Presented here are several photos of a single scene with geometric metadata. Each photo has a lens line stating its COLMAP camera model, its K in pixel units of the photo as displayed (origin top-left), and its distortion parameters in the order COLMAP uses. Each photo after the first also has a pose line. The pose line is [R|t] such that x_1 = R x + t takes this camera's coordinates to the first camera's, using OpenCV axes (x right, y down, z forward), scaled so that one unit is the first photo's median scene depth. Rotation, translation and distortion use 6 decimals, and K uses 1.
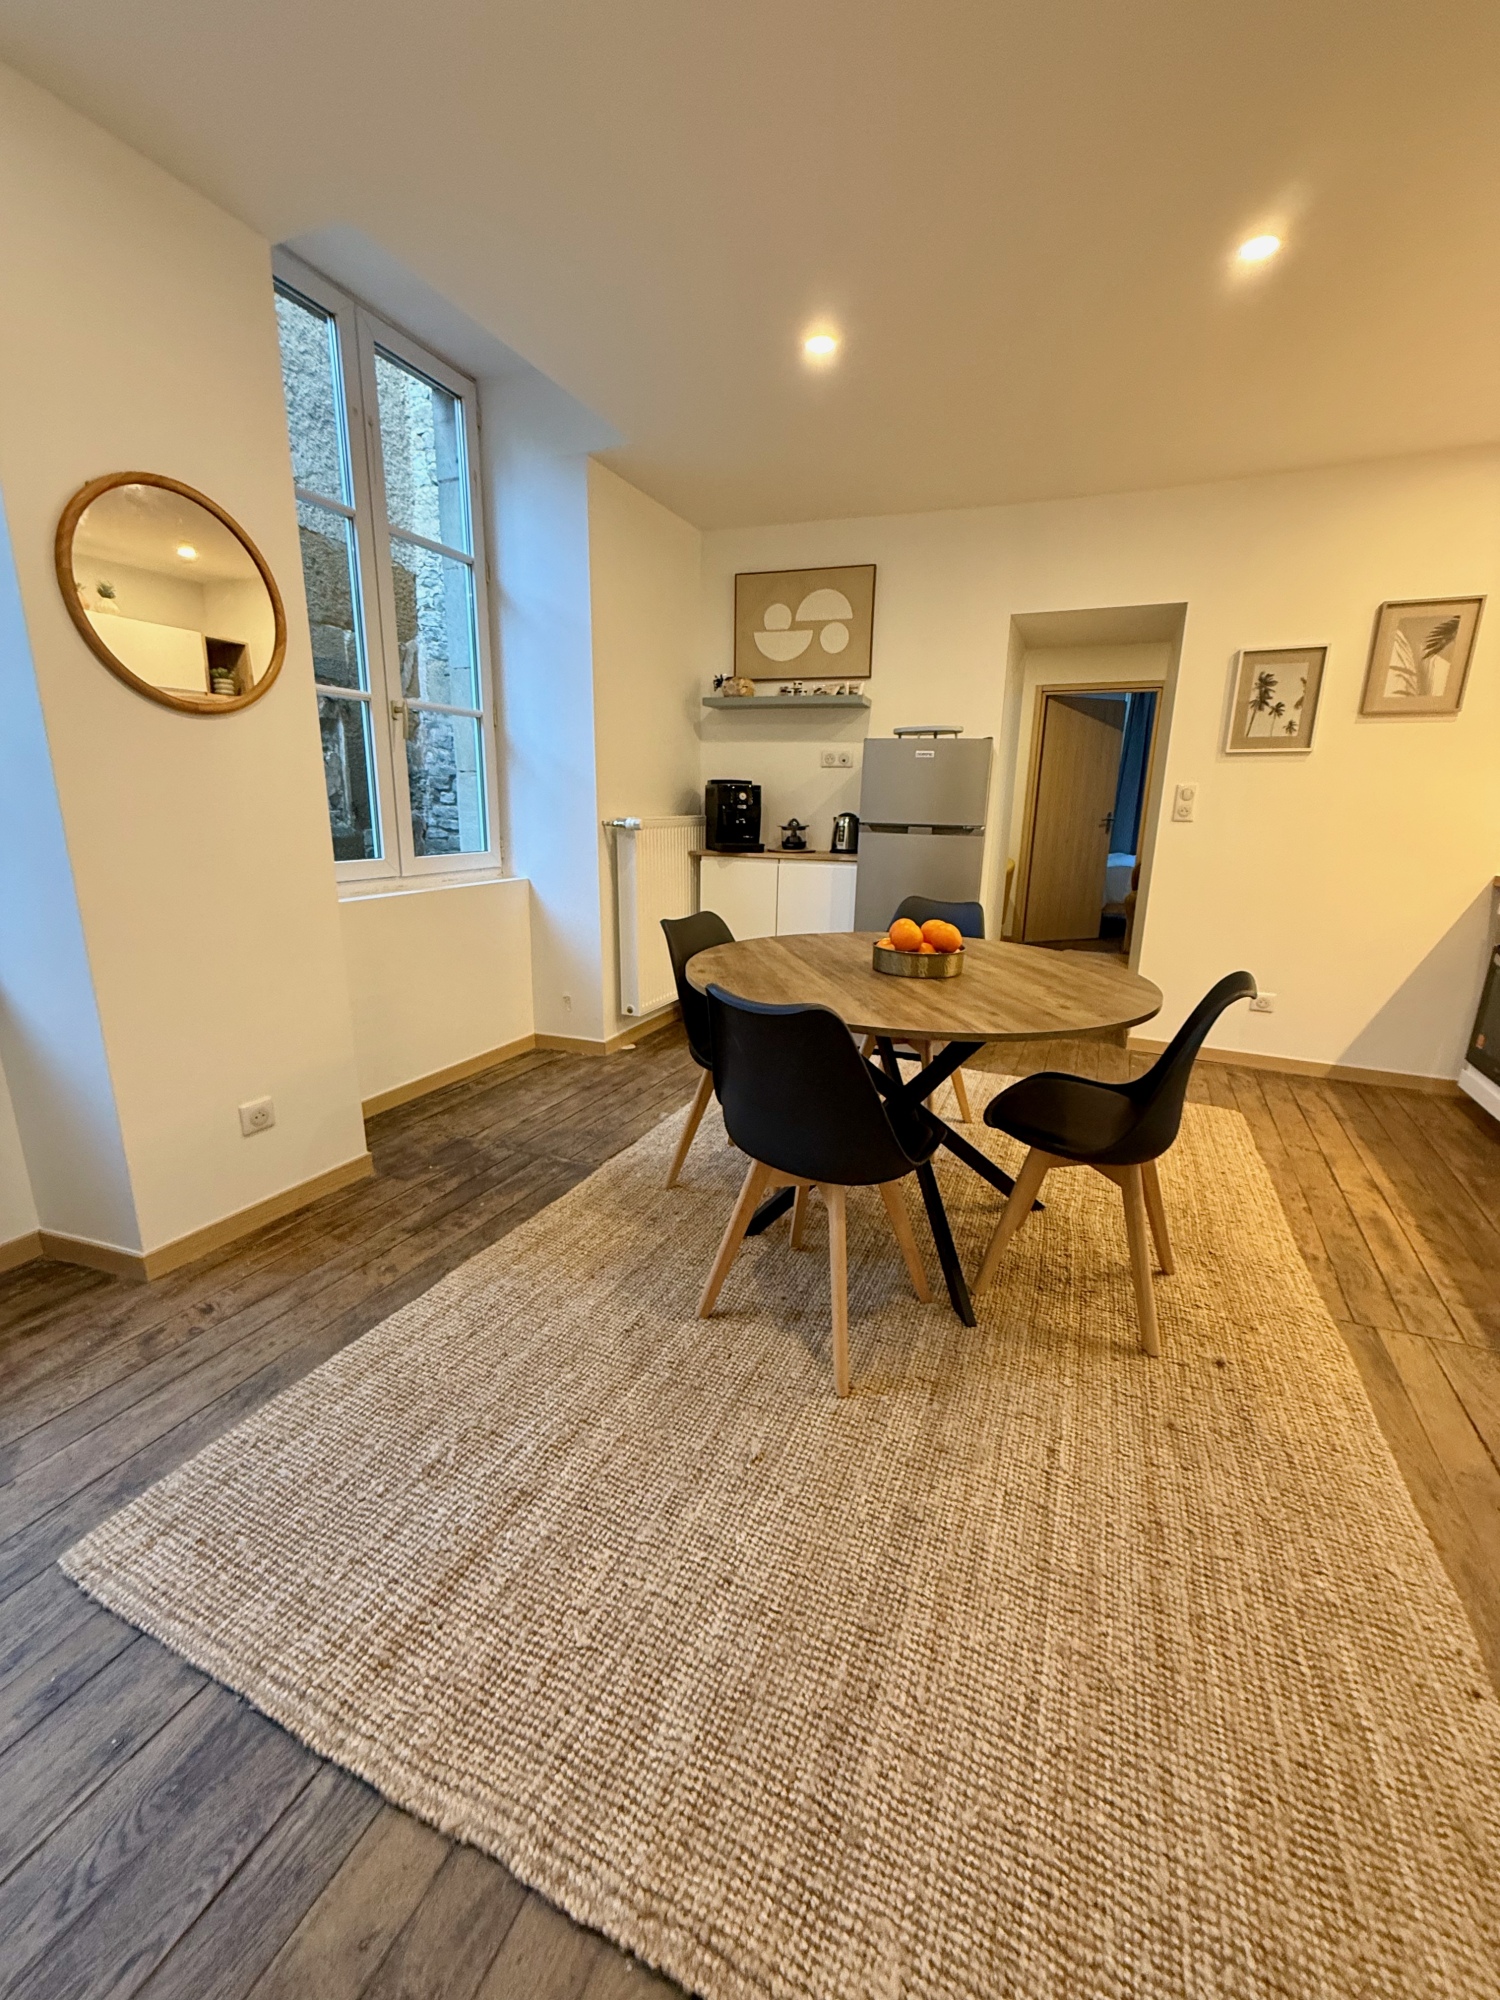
lens RADIAL K [[789.5, 0, 750.0], [0, 789.5, 993.8], [0, 0, 1]] dist [-0.002931, -0.000019]
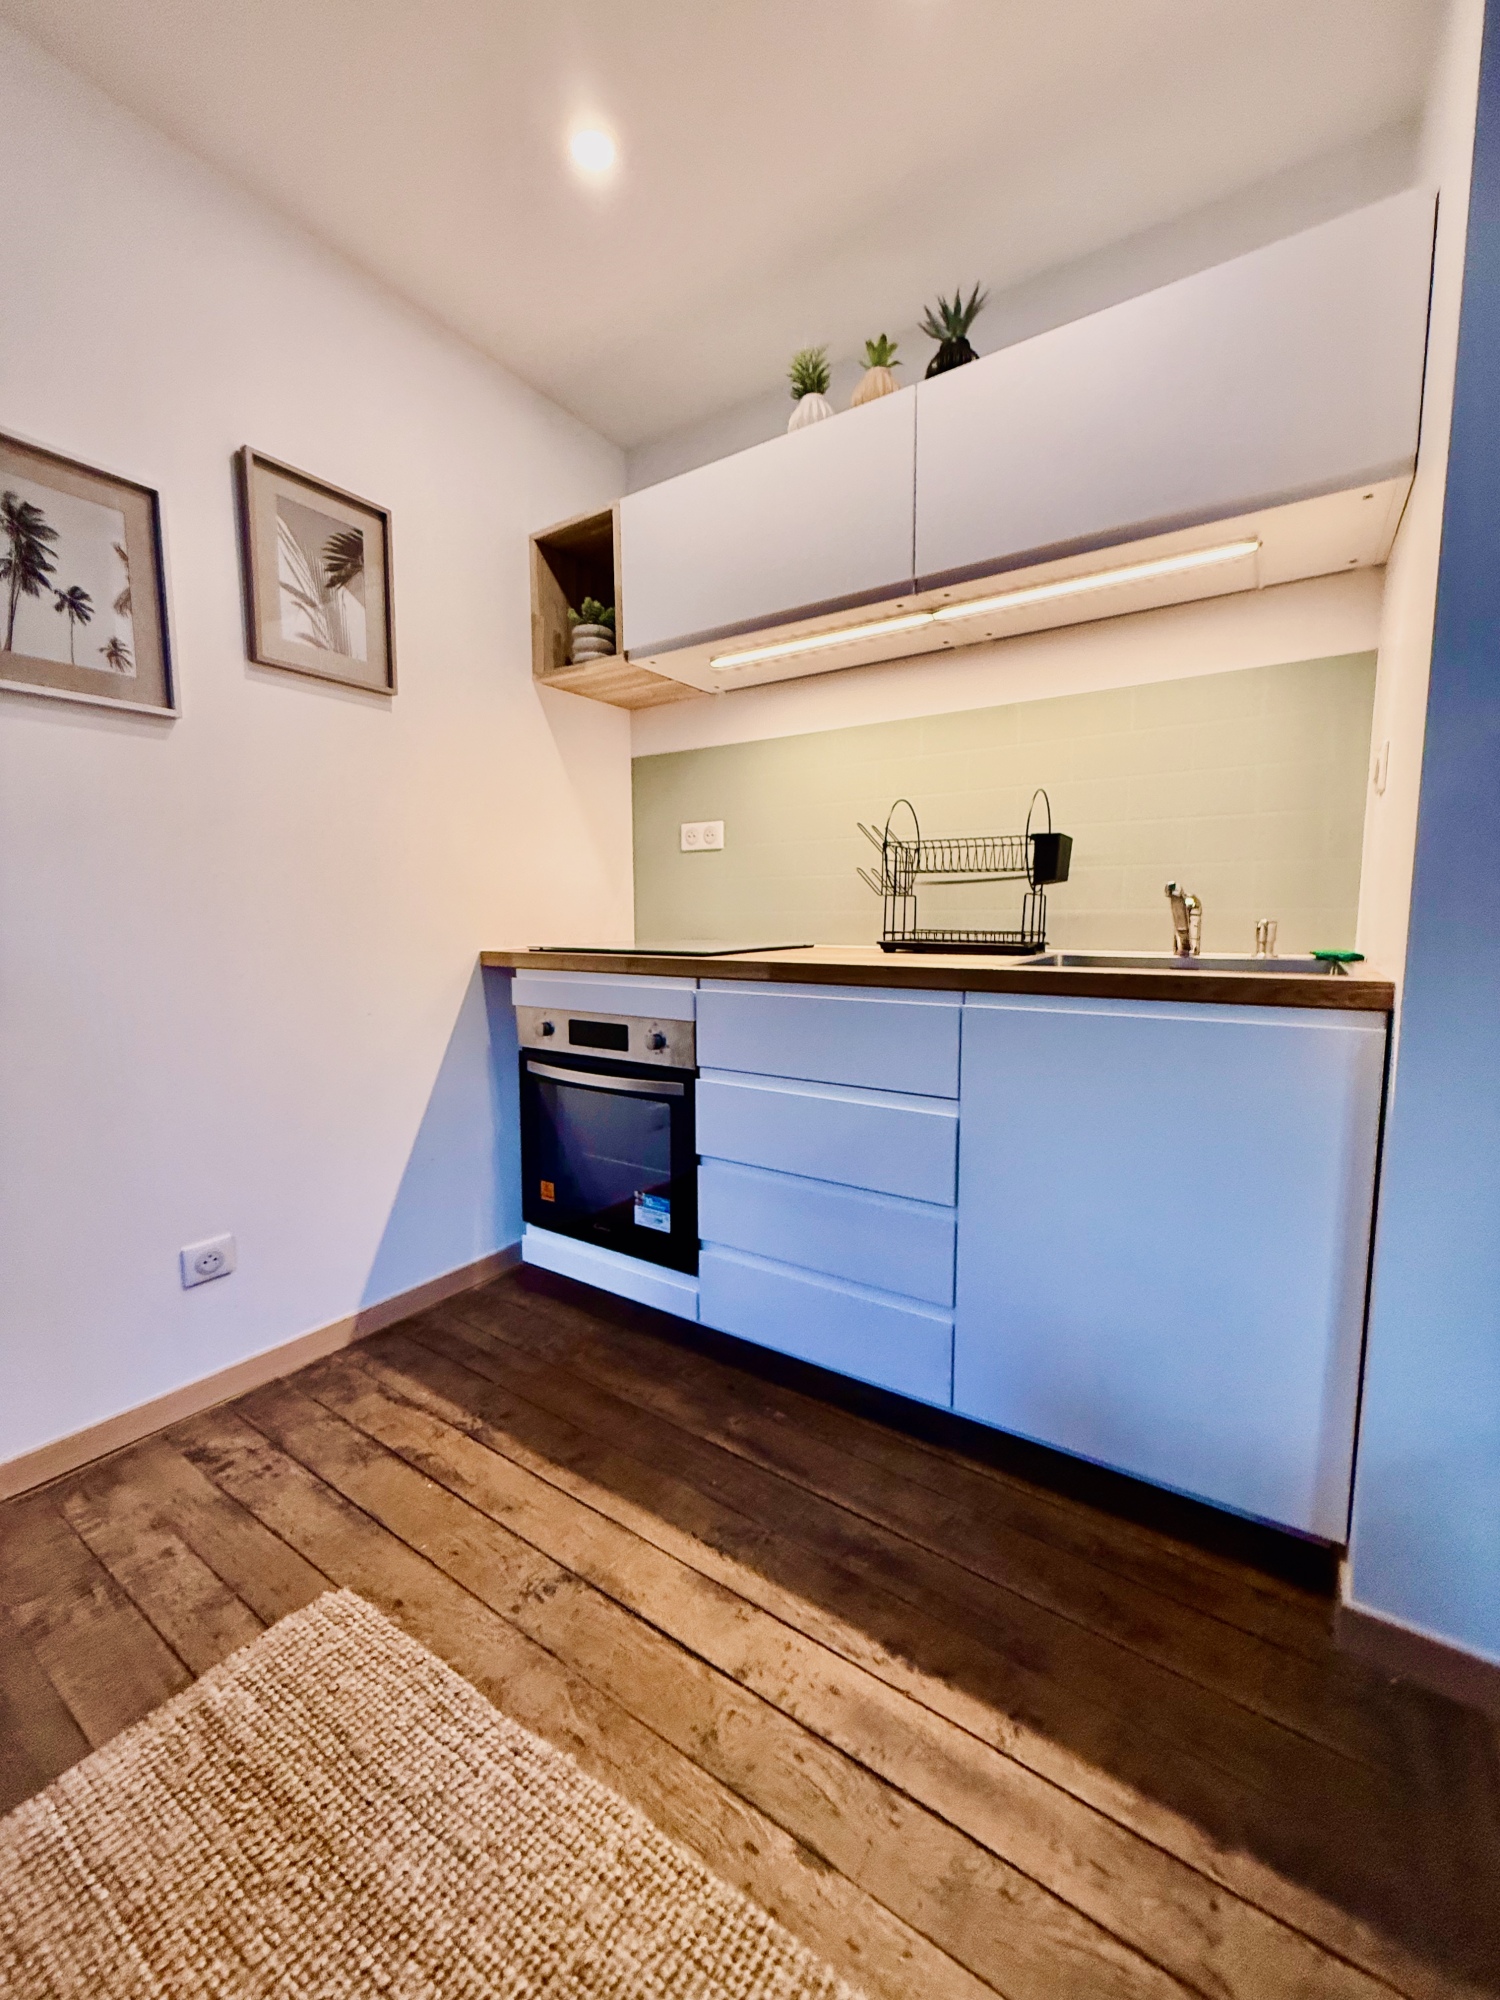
lens RADIAL K [[796.0, 0, 751.9], [0, 796.0, 993.3], [0, 0, 1]] dist [-0.001545, -0.000155]
pose [[0.142943, -0.116405, 0.982862, 0.289313], [0.243218, 0.966739, 0.079123, -0.108732], [-0.959381, 0.227740, 0.166500, 0.648593]]
